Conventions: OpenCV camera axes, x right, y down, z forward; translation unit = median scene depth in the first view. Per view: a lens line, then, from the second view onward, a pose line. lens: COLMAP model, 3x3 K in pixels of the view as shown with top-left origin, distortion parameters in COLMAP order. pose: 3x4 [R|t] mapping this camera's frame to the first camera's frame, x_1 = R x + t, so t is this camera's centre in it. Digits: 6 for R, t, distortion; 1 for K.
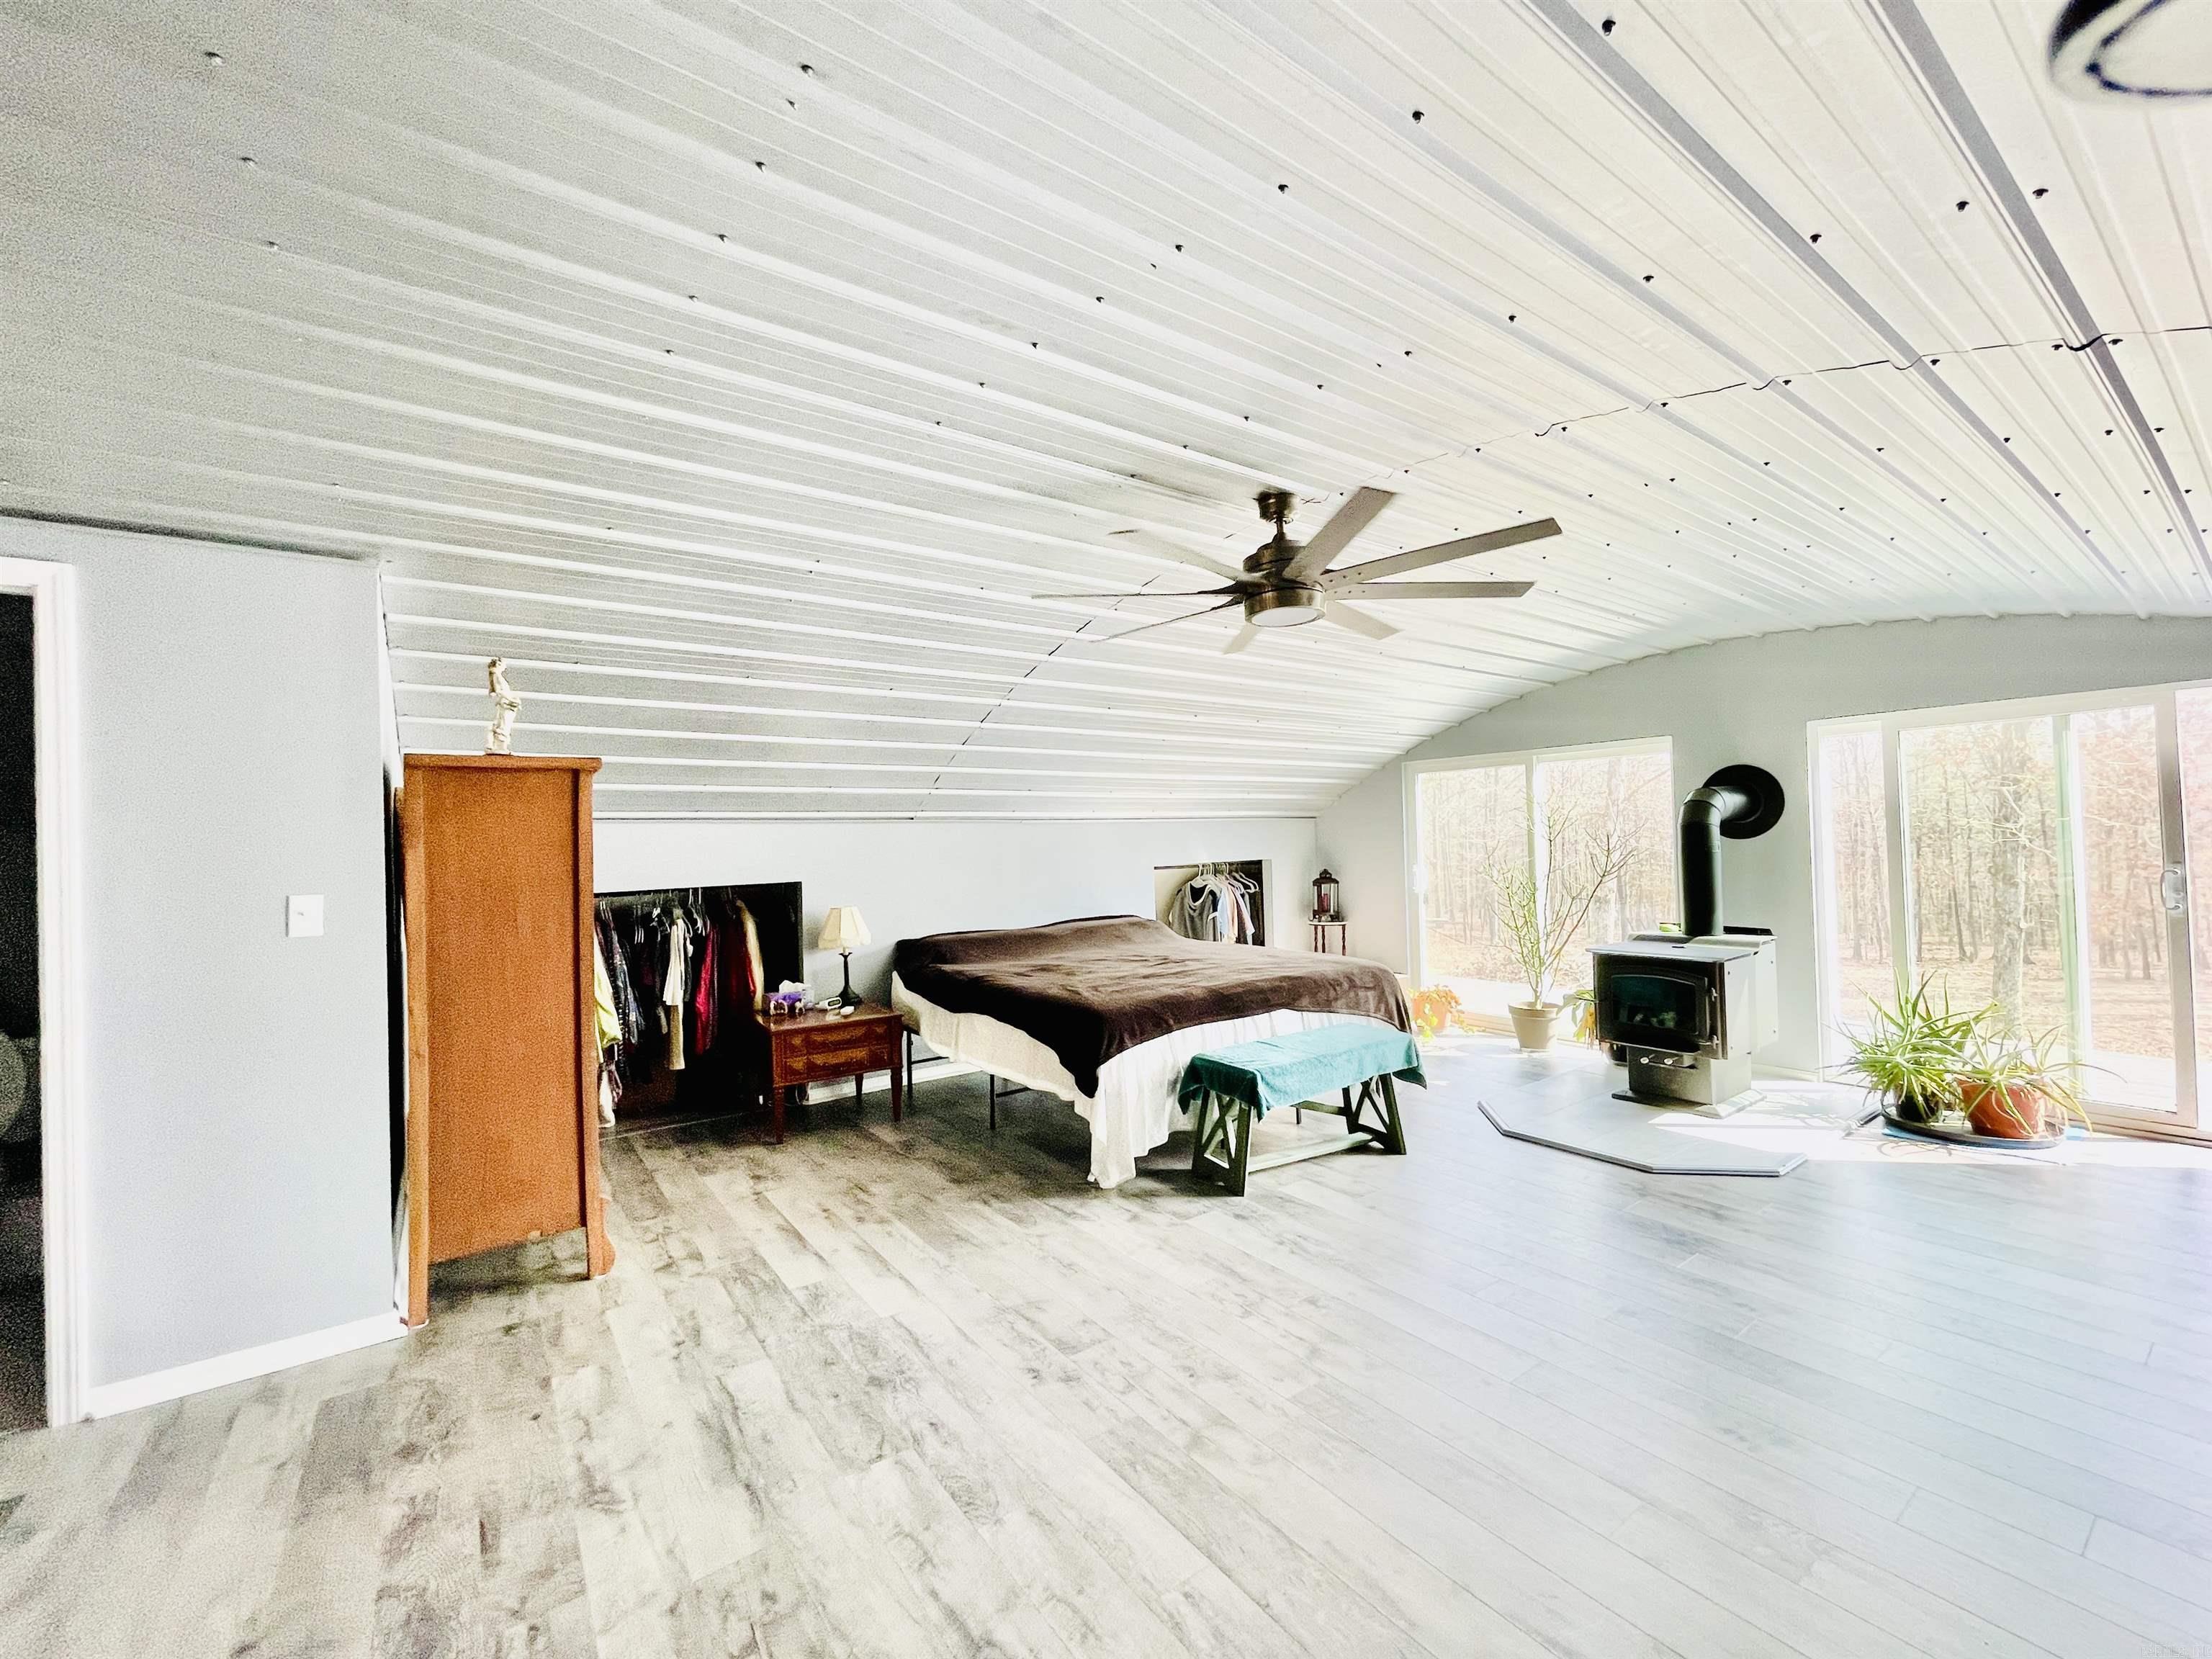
lens RADIAL K [[898.0, 0, 1095.1], [0, 898.0, 830.7], [0, 0, 1]] dist [0.003201, 0.000245]
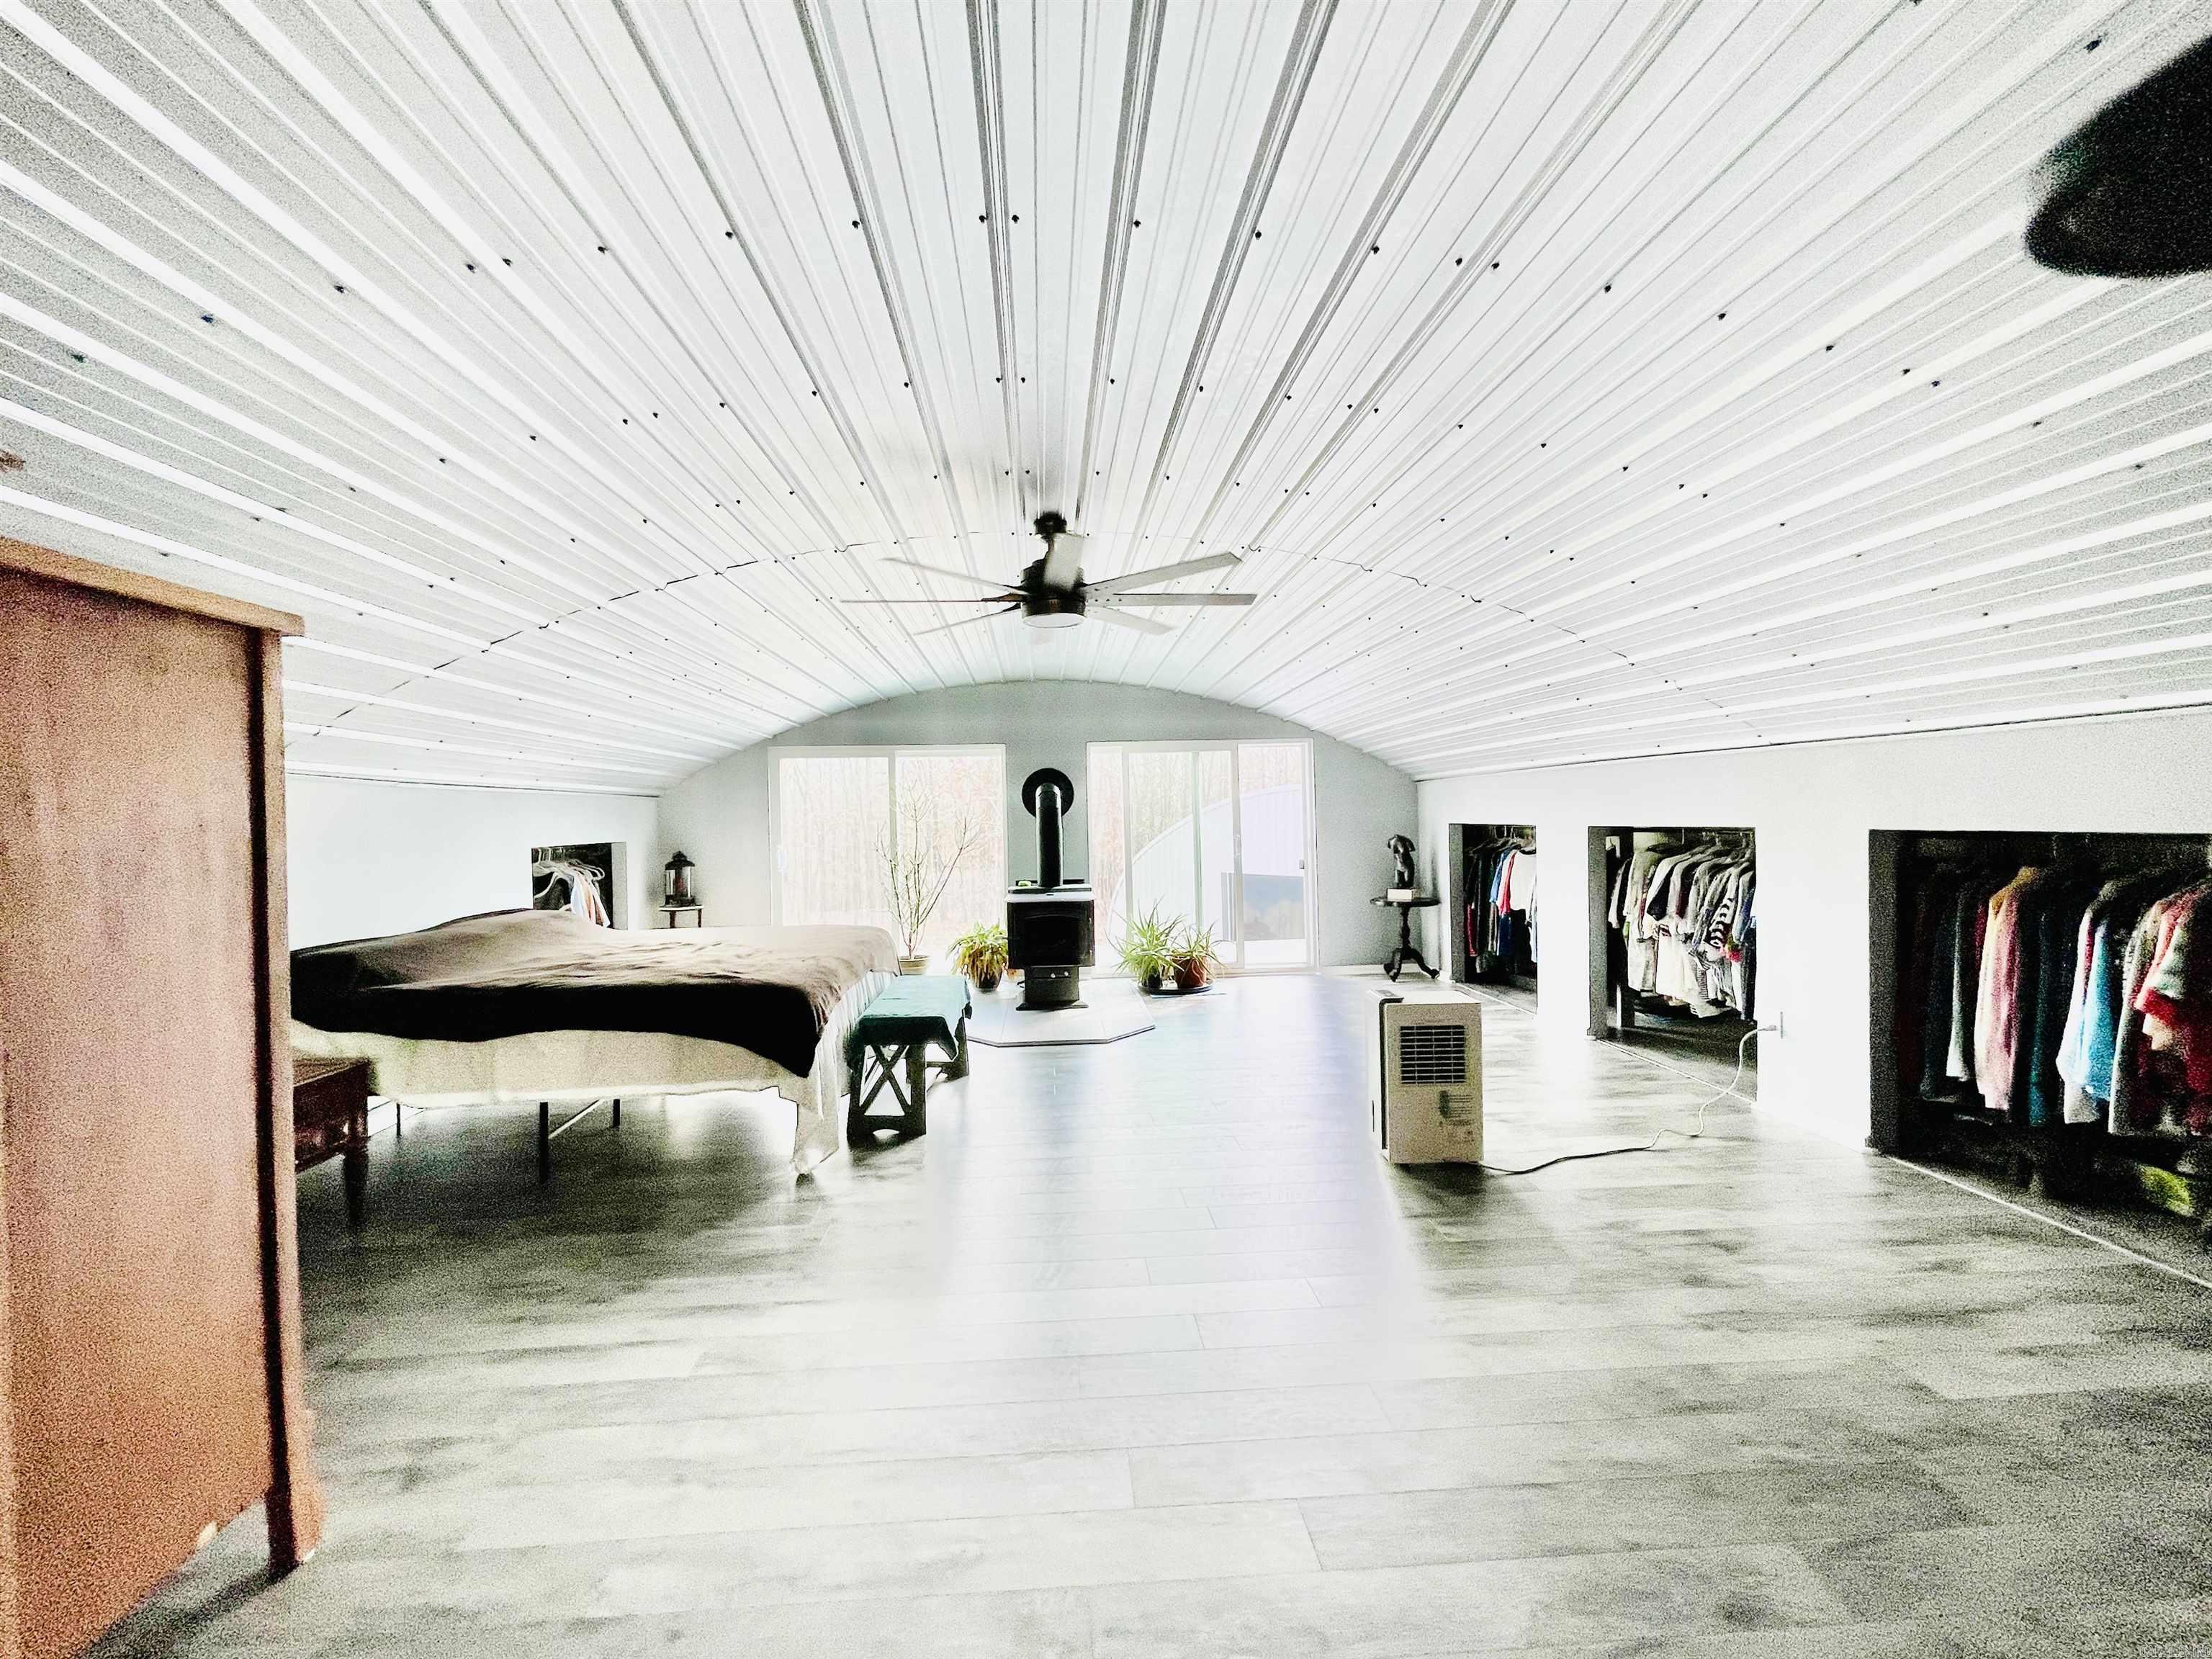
lens RADIAL K [[898.0, 0, 1095.1], [0, 898.0, 830.7], [0, 0, 1]] dist [0.003201, 0.000245]
pose [[0.533347, 0.005335, 0.845880, -0.532727], [-0.007134, 0.999973, -0.001809, 0.032826], [-0.845867, -0.005070, 0.533371, 0.203569]]
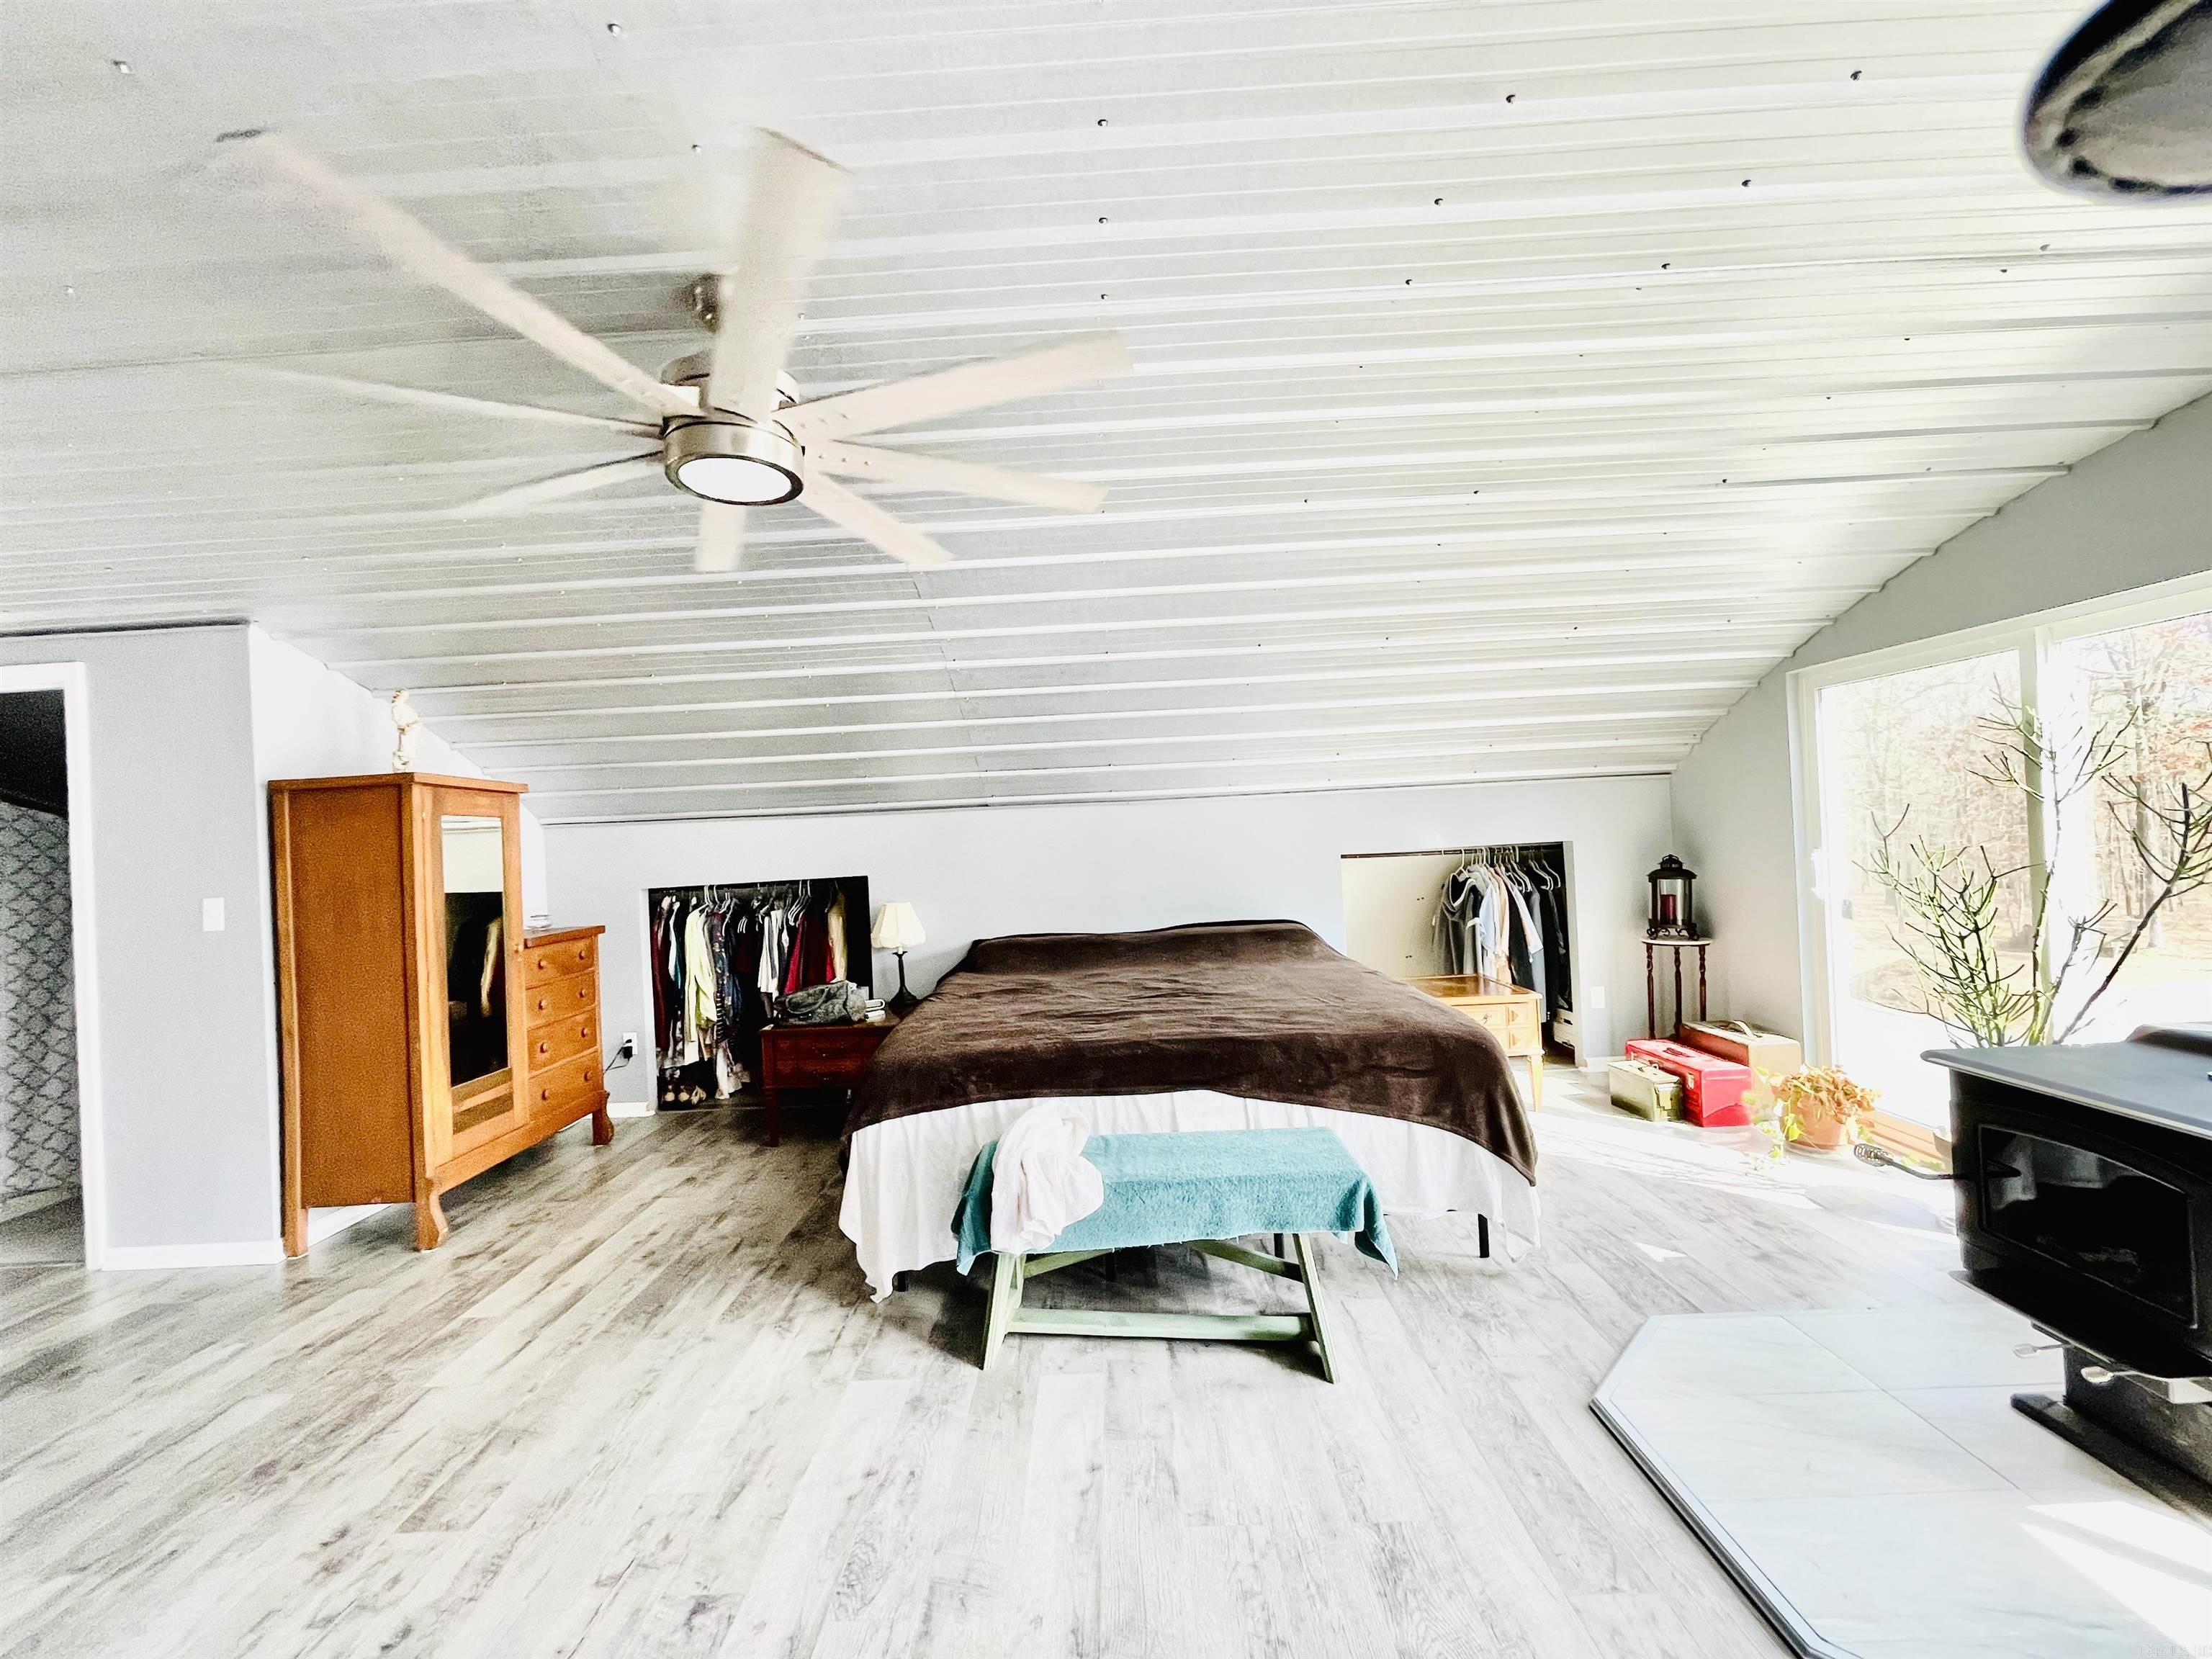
lens RADIAL K [[896.7, 0, 1106.0], [0, 896.7, 829.5], [0, 0, 1]] dist [0.000286, 0.000473]
pose [[0.804228, -0.017720, -0.594057, 0.529435], [0.036212, 0.999159, 0.019220, -0.002310], [0.593217, -0.036970, 0.804193, 0.441820]]
